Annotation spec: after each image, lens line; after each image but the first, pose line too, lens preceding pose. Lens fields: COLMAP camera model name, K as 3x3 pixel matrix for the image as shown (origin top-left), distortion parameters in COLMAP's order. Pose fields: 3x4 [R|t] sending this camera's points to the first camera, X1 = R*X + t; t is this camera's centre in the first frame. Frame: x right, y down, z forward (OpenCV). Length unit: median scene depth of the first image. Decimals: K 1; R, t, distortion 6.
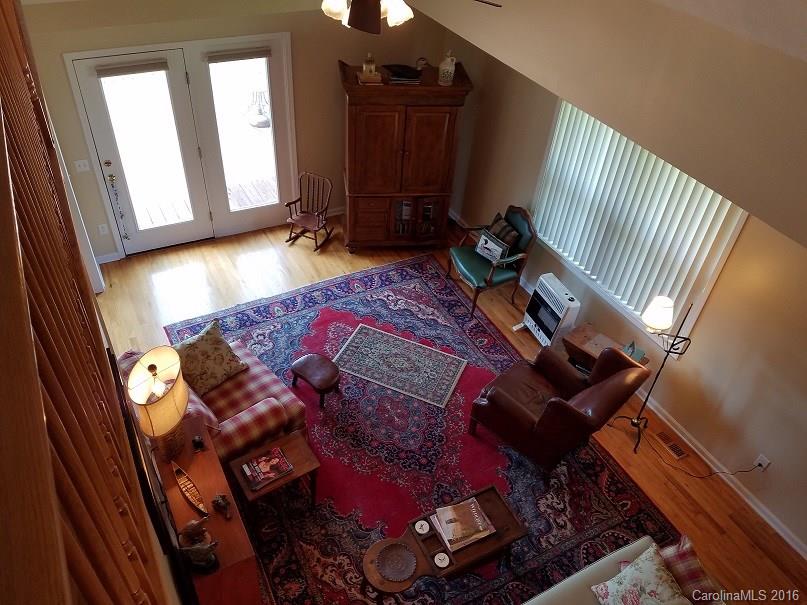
lens RADIAL K [[603.8, 0, 403.5], [0, 603.8, 302.5], [0, 0, 1]] dist [0.200965, -0.347272]
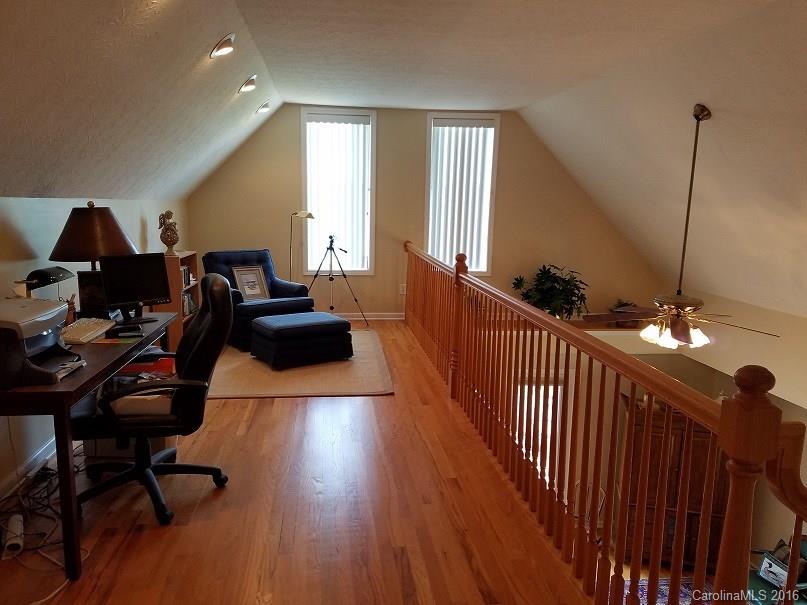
lens RADIAL K [[615.3, 0, 403.5], [0, 615.3, 302.5], [0, 0, 1]] dist [-0.001893, -0.003026]
pose [[0.930156, 0.006839, -0.367101, -0.058926], [-0.203164, 0.842403, -0.499081, 0.167607], [0.305834, 0.538805, 0.784955, -0.216744]]
